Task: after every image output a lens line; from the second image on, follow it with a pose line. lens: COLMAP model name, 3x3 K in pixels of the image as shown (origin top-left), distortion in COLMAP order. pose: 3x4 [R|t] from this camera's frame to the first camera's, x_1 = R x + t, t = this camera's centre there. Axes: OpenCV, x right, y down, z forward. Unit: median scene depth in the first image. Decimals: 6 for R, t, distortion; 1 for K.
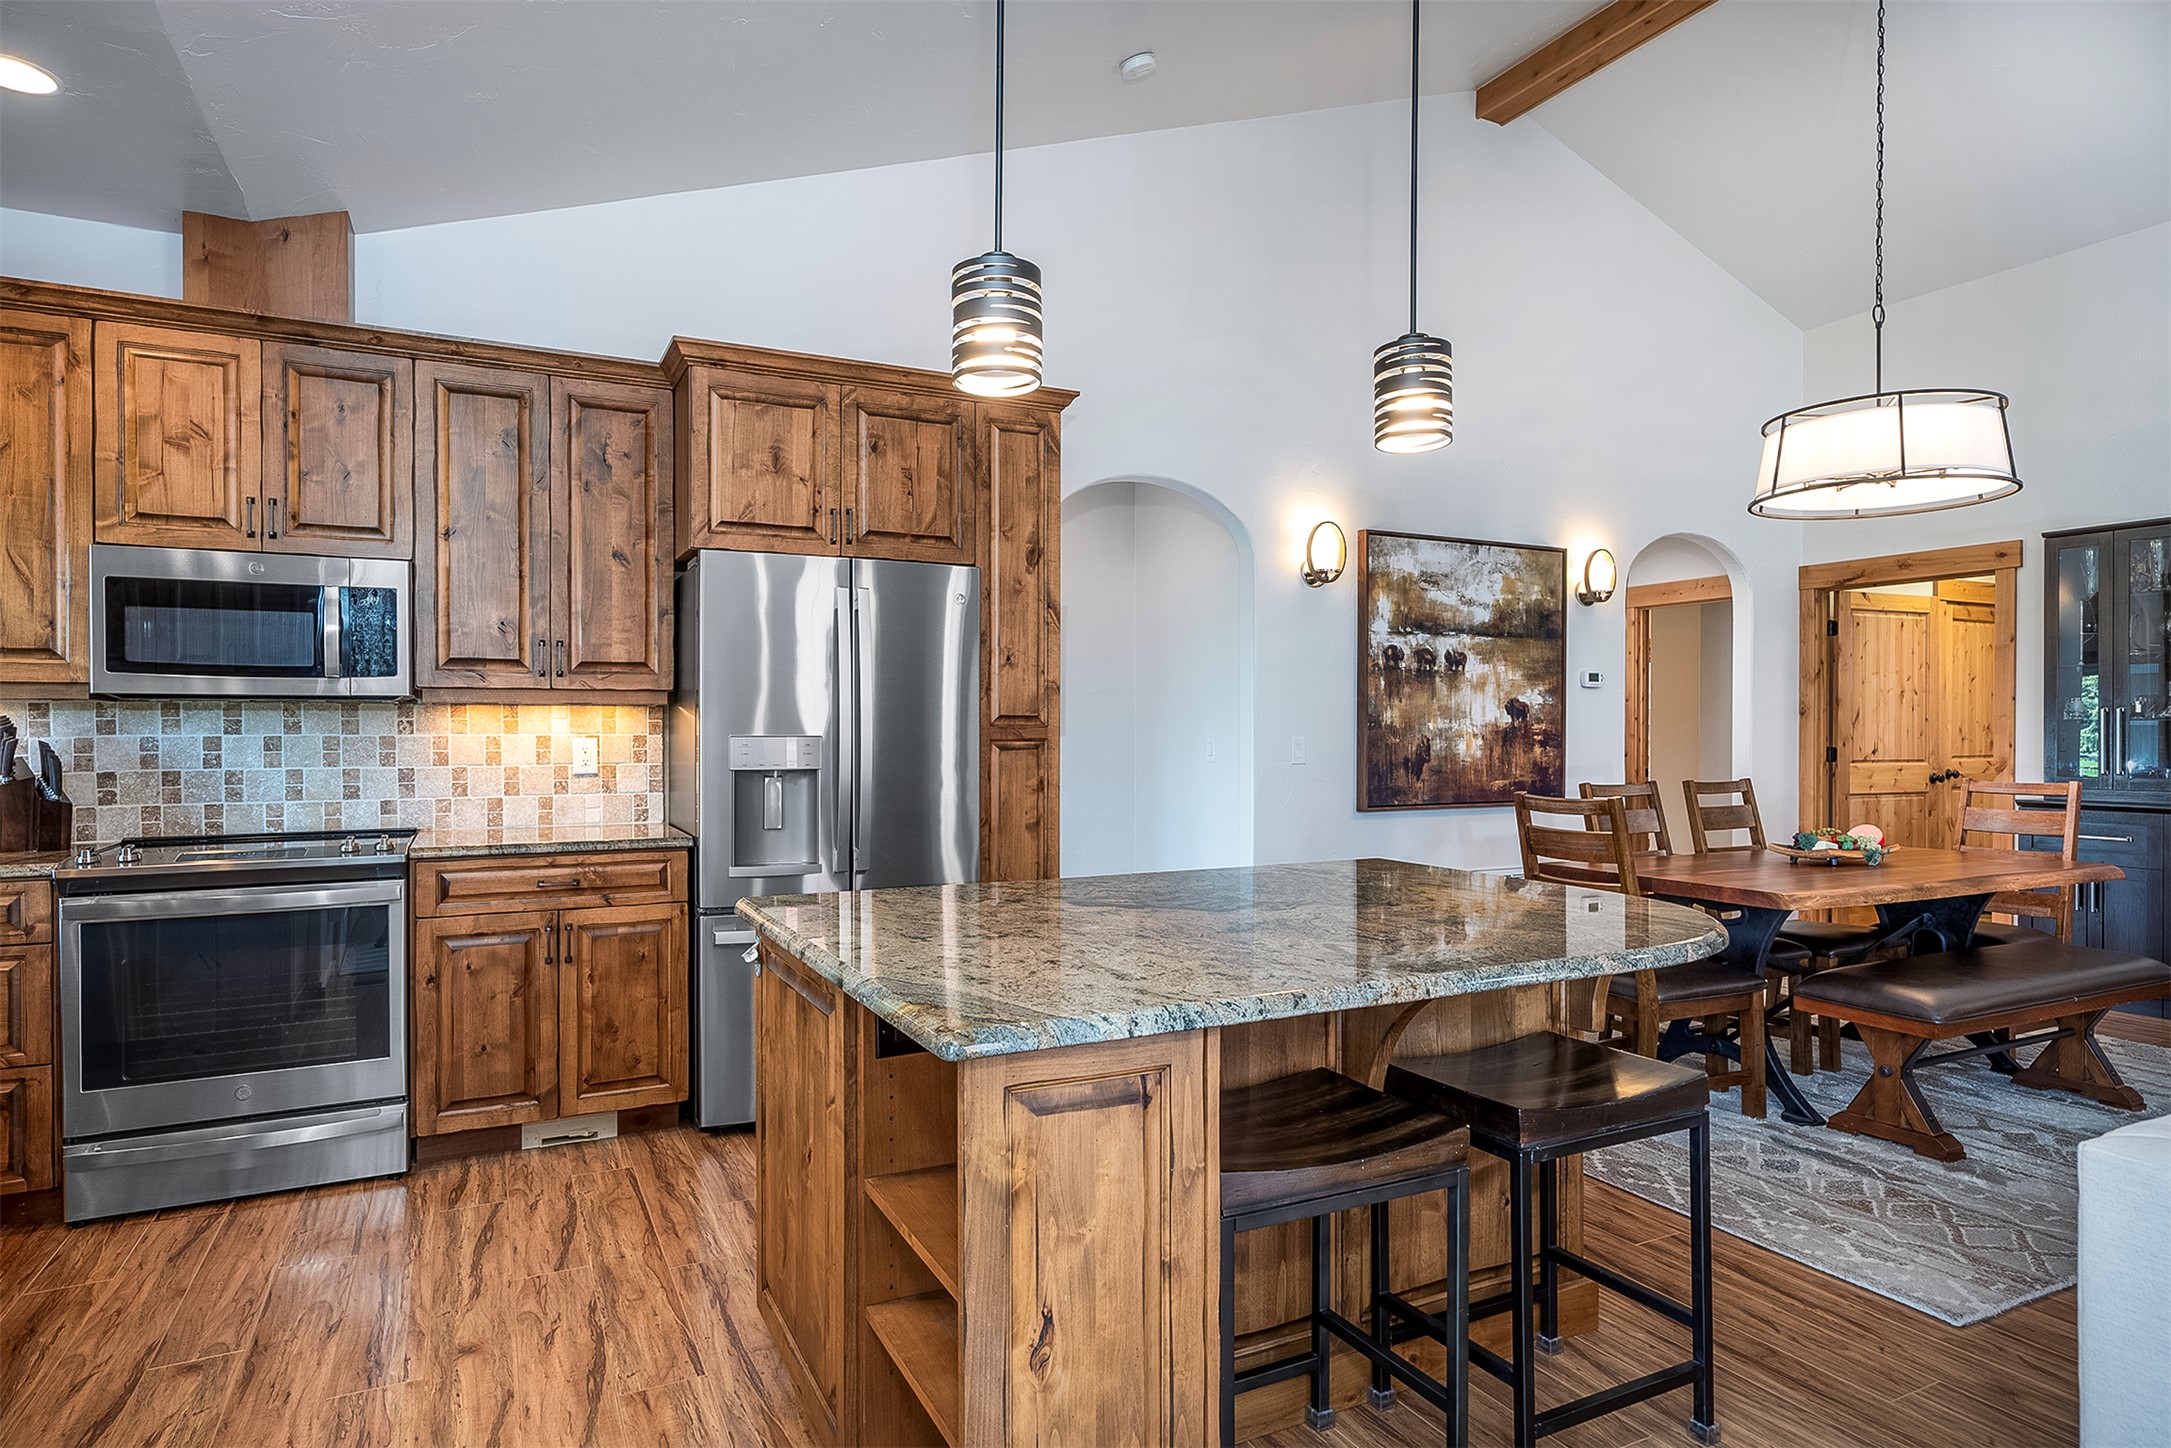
lens RADIAL K [[1197.5, 0, 1057.4], [0, 1197.5, 732.5], [0, 0, 1]] dist [-0.000259, 0.001270]
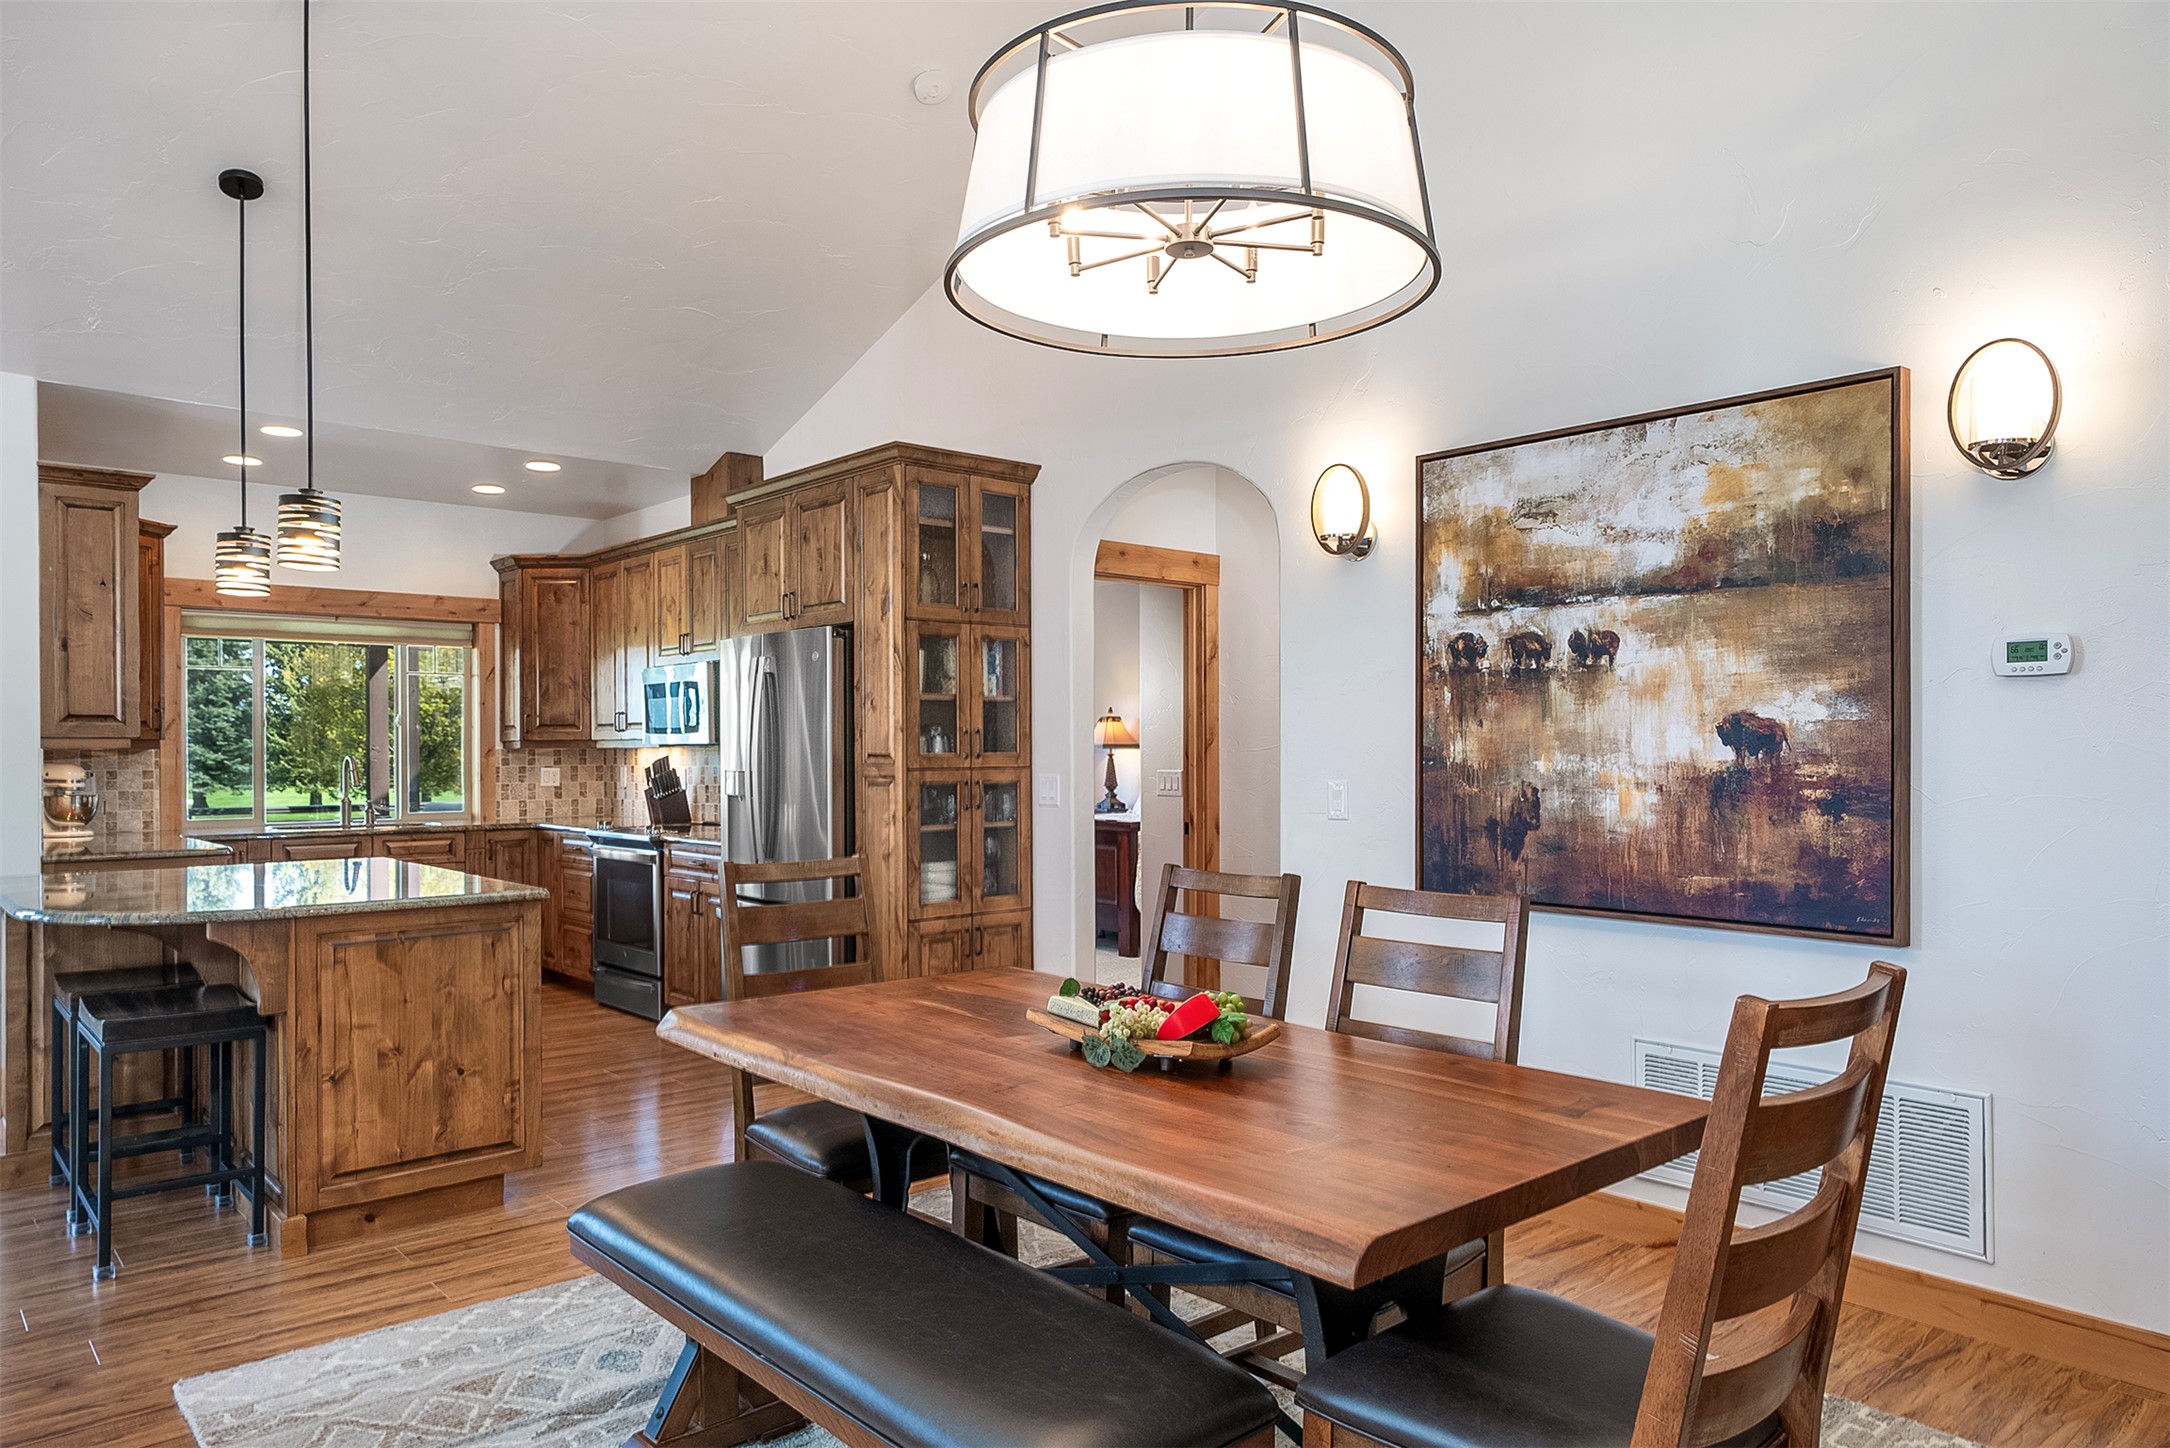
lens RADIAL K [[1413.8, 0, 1114.9], [0, 1413.8, 748.1], [0, 0, 1]] dist [0.004504, 0.000924]
pose [[0.267845, -0.000795, -0.963462, 0.913224], [-0.000160, 1.000000, -0.000869, -0.013611], [0.963462, 0.000387, 0.267845, 0.627221]]
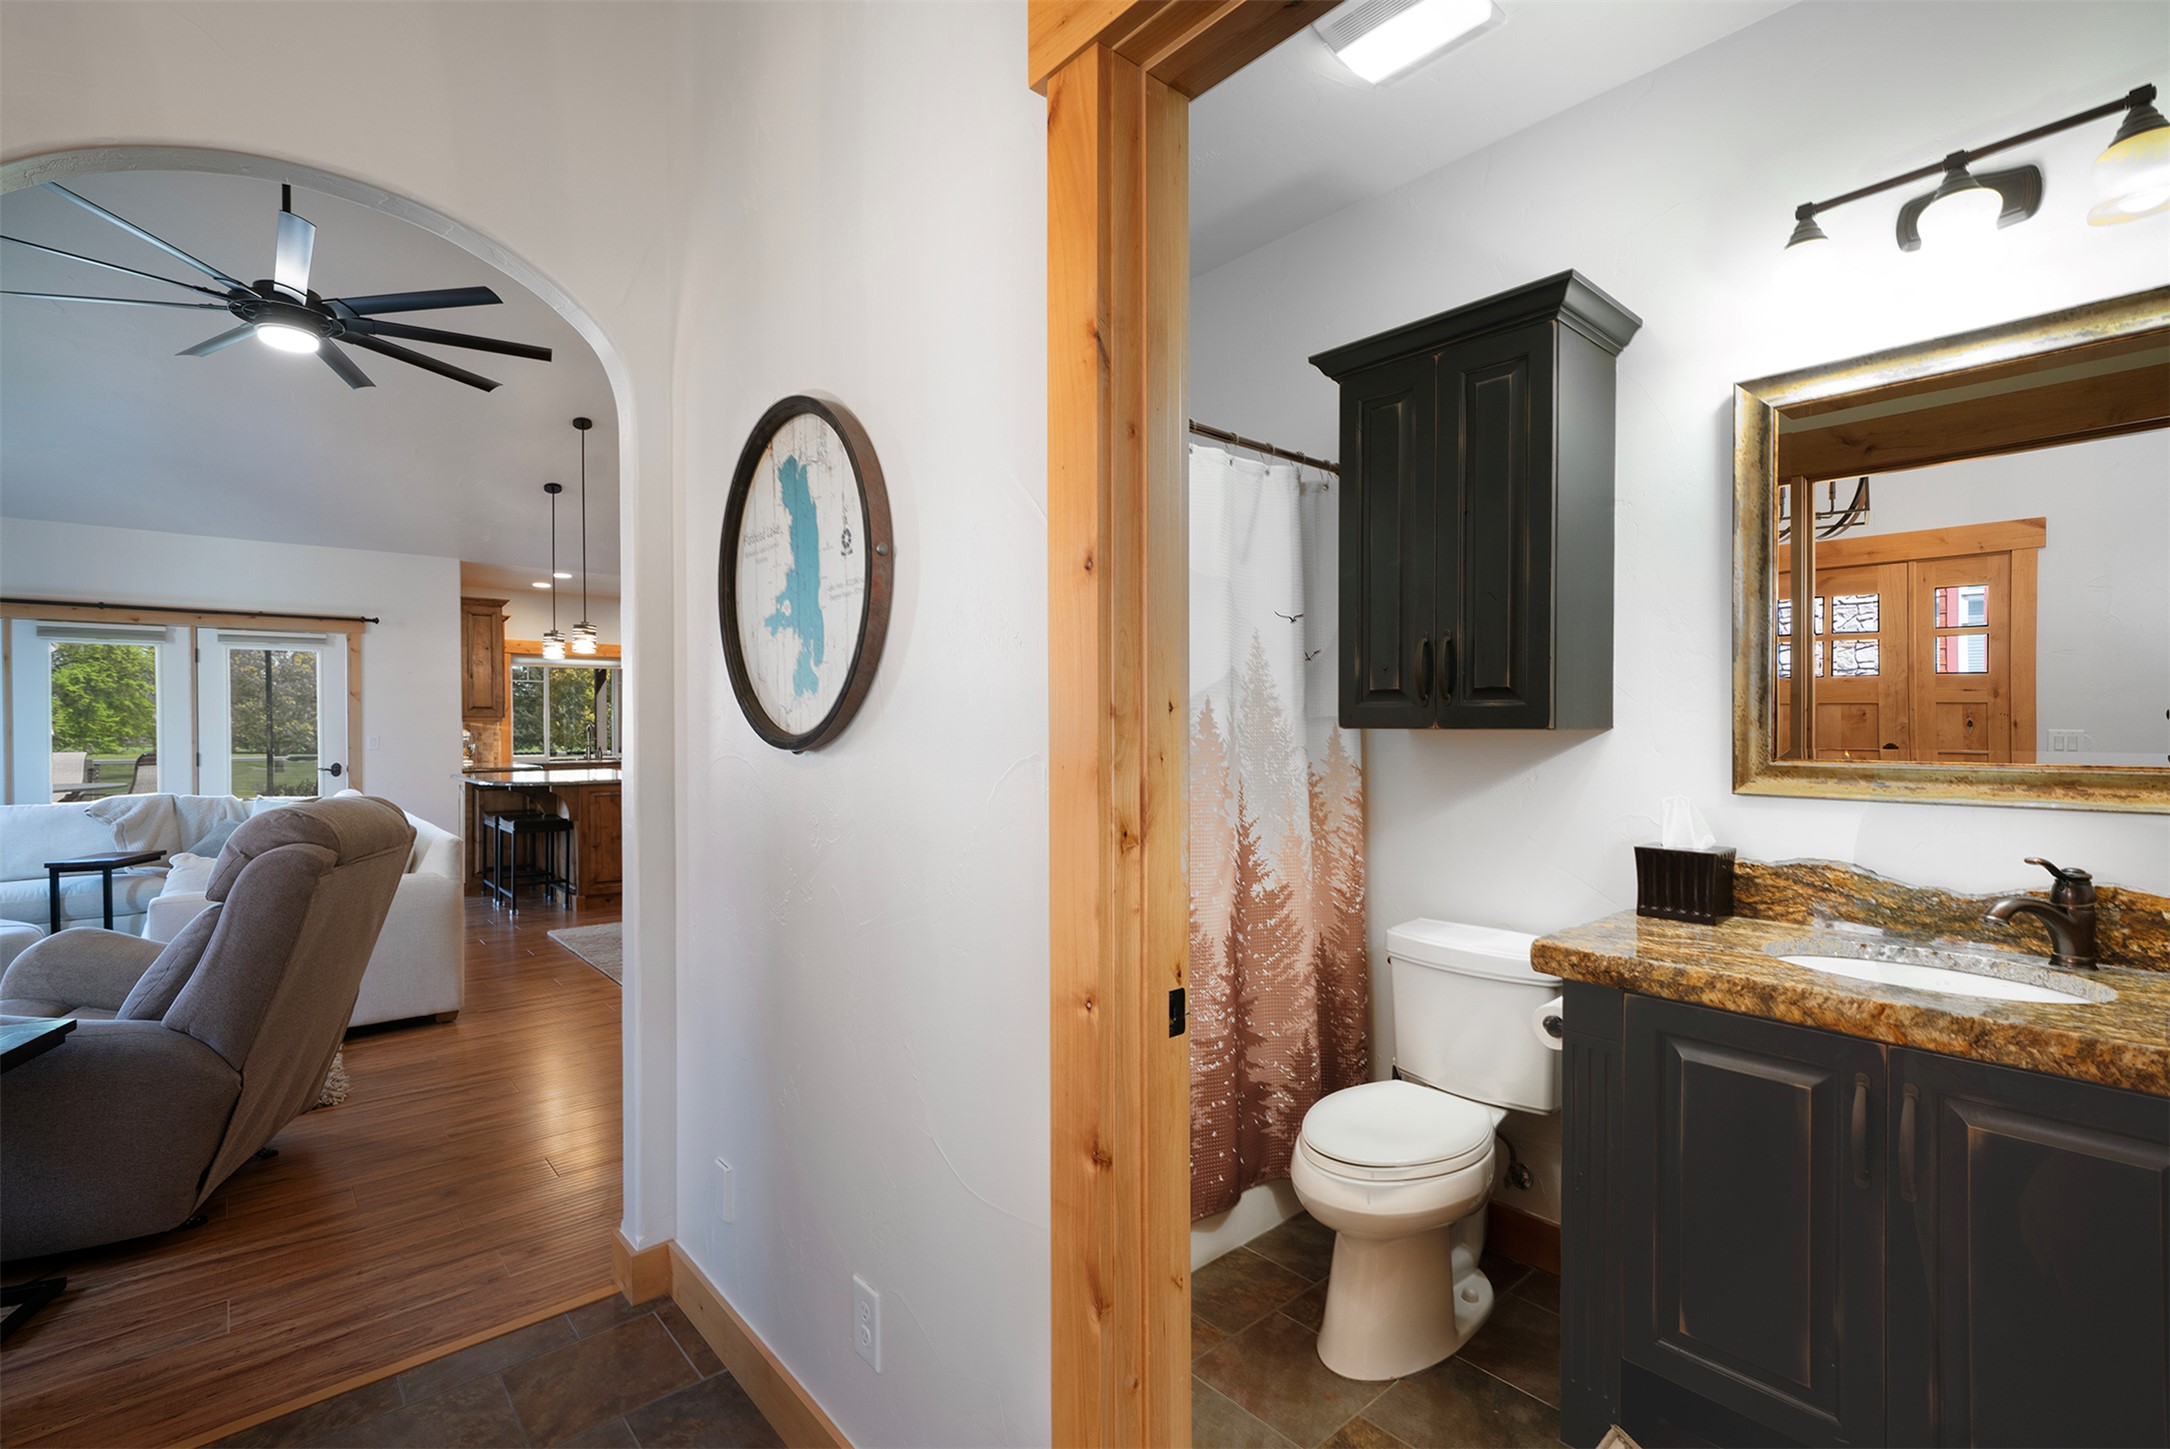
lens RADIAL K [[932.9, 0, 1038.3], [0, 932.9, 727.7], [0, 0, 1]] dist [-0.000239, 0.000144]
pose [[0.238761, 0.000332, -0.971078, 1.398861], [-0.003458, 0.999994, -0.000509, -0.007658], [0.971072, 0.003480, 0.238760, 0.703714]]
